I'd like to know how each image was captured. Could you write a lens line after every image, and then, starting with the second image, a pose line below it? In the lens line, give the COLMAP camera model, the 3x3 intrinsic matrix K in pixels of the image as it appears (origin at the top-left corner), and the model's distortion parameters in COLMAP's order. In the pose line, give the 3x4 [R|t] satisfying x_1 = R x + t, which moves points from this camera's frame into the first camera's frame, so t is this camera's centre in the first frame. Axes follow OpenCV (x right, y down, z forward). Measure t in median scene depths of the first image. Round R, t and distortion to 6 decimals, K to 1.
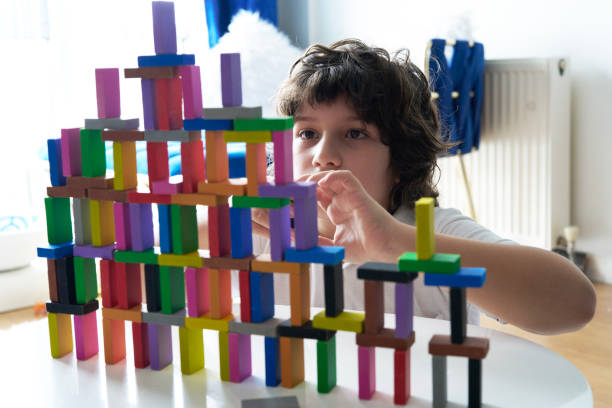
lens RADIAL K [[899.7, 0, 306.0], [0, 899.7, 204.9], [0, 0, 1]] dist [0.013003, 0.027409]
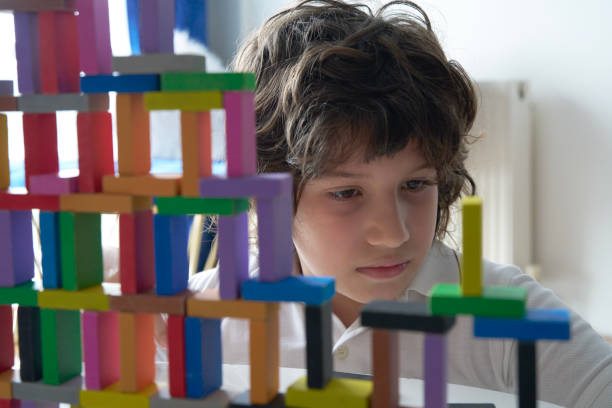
lens RADIAL K [[899.7, 0, 306.0], [0, 899.7, 204.9], [0, 0, 1]] dist [0.013003, 0.027409]
pose [[0.996461, 0.005803, 0.083858, -0.030562], [-0.001567, 0.998723, -0.050500, 0.027123], [-0.084044, 0.050190, 0.995197, 0.356434]]
